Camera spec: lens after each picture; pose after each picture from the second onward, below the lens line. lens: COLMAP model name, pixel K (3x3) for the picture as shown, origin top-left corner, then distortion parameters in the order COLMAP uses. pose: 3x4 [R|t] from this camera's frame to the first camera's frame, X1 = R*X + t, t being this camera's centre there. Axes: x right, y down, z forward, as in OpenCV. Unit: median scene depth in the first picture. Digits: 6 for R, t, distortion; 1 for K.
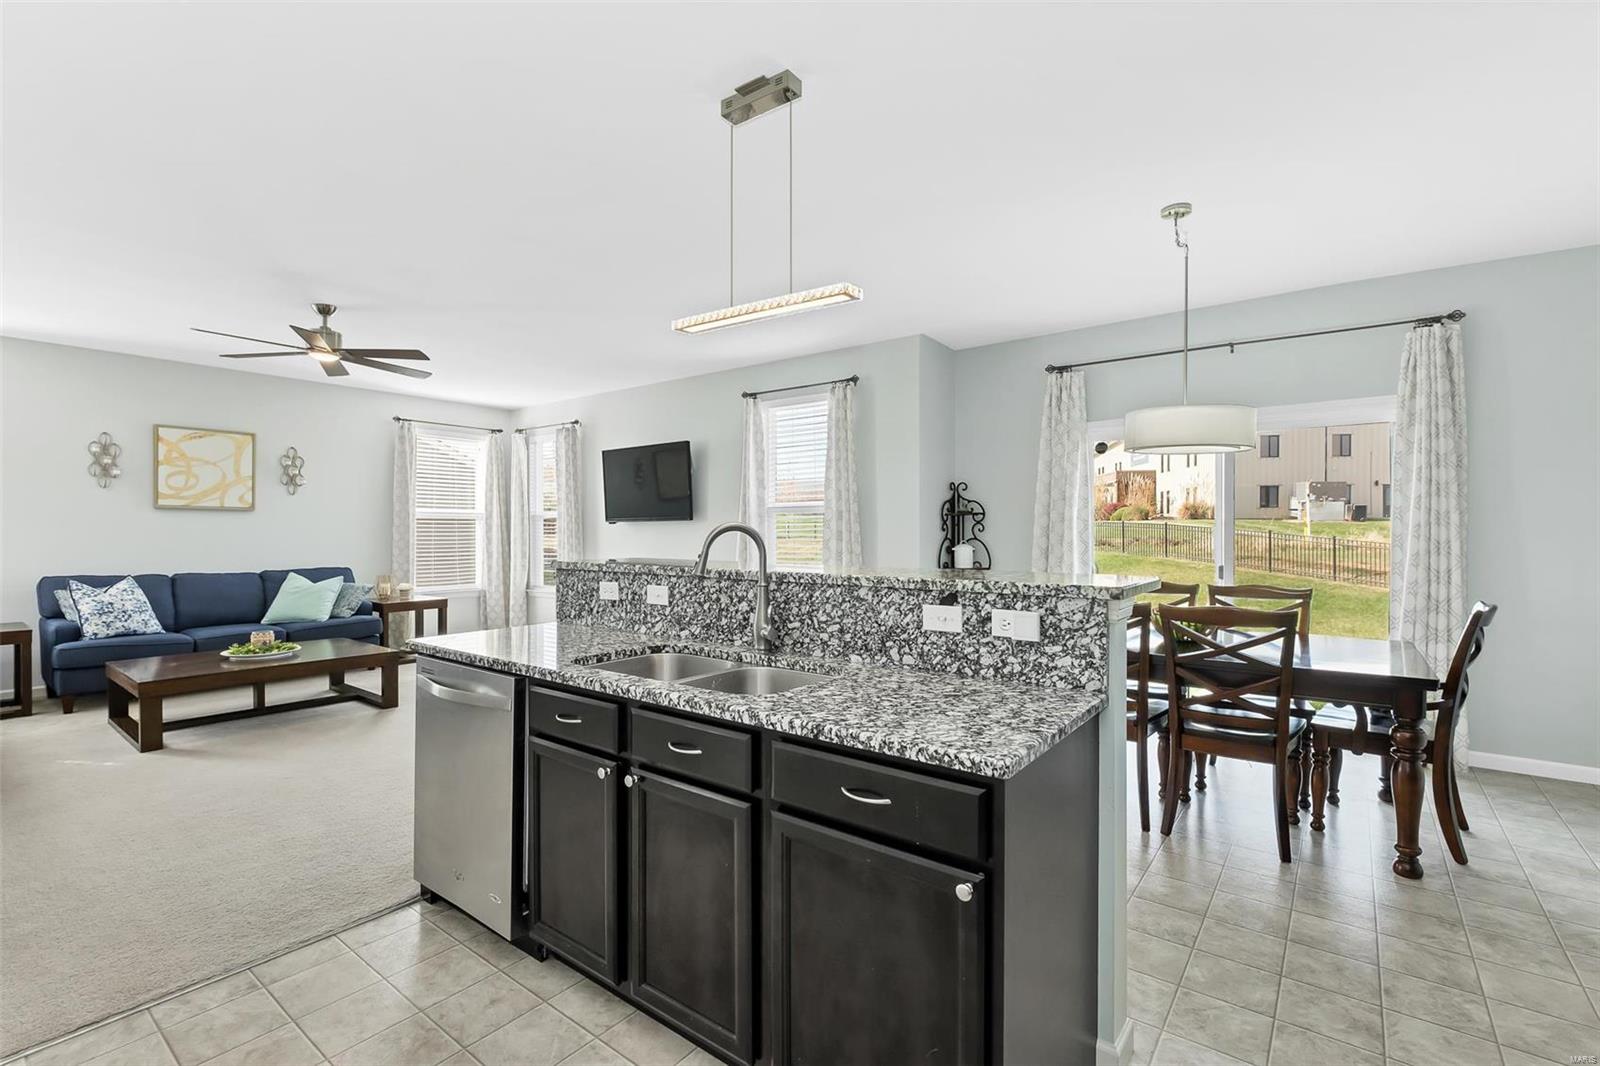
lens RADIAL K [[712.2, 0, 794.8], [0, 712.2, 535.4], [0, 0, 1]] dist [-0.000443, 0.000401]
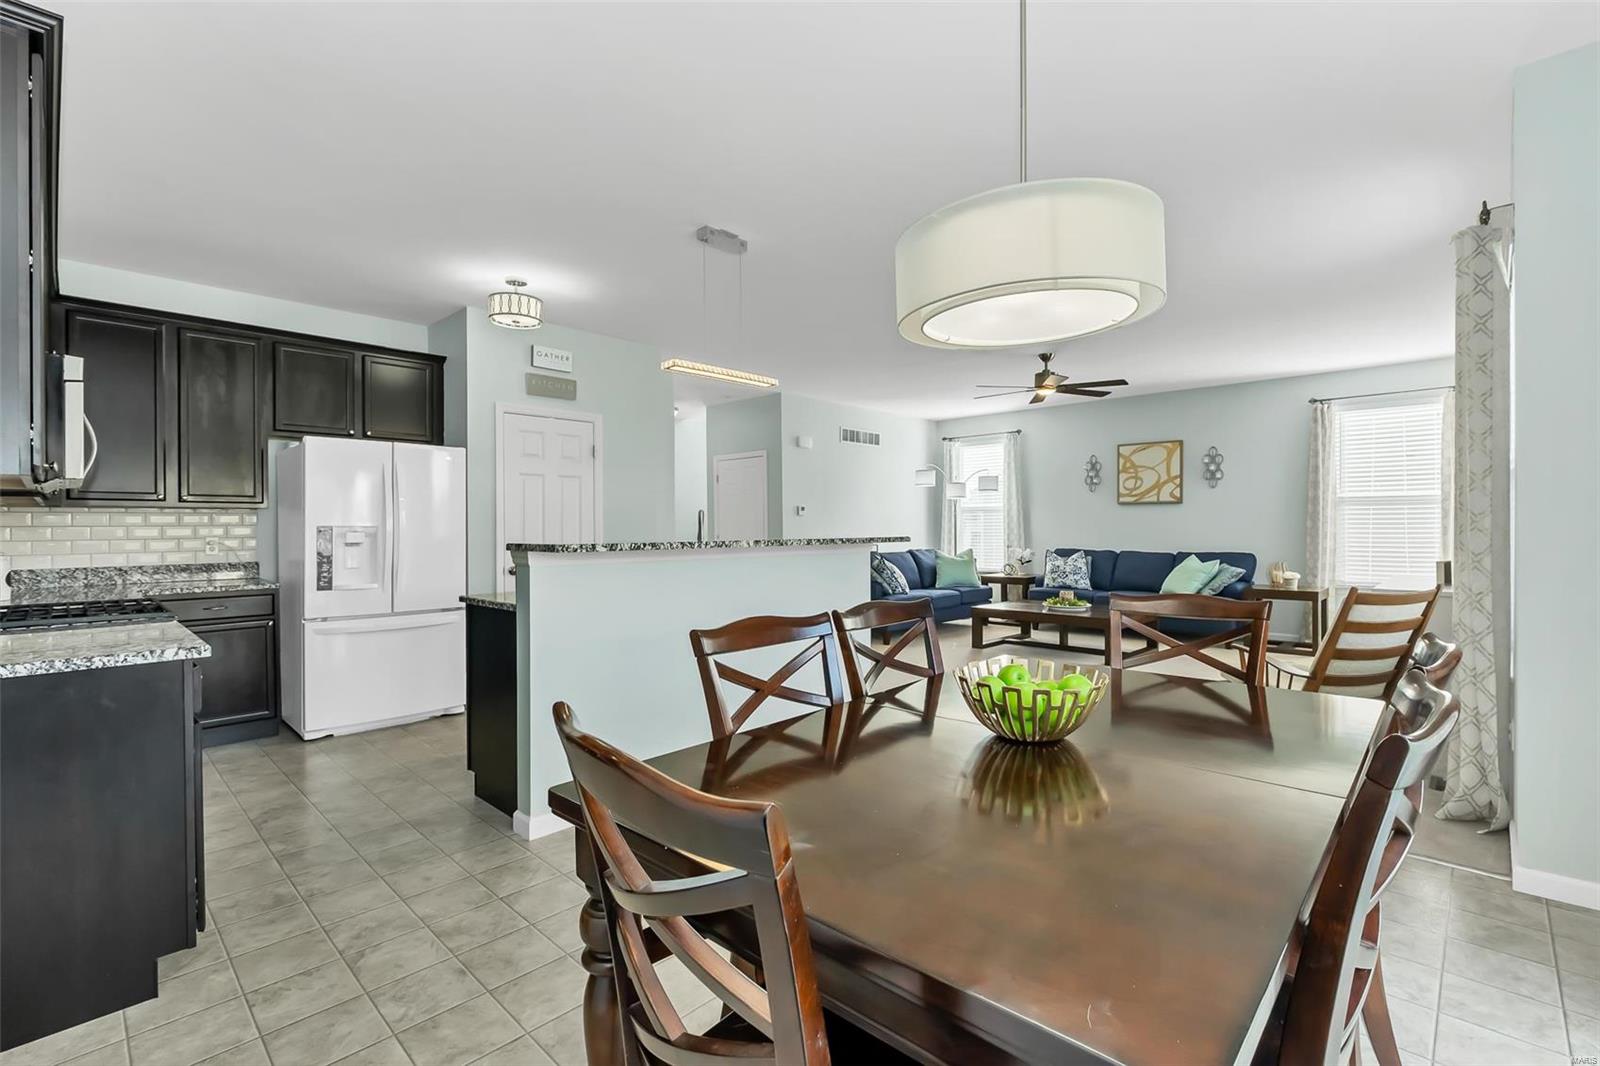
lens RADIAL K [[712.2, 0, 794.5], [0, 712.2, 528.5], [0, 0, 1]] dist [-0.000443, 0.000401]
pose [[-0.105487, 0.002980, -0.994416, 0.562872], [-0.002788, 0.999991, 0.003292, 0.007188], [0.994417, 0.003120, -0.105477, 0.498075]]
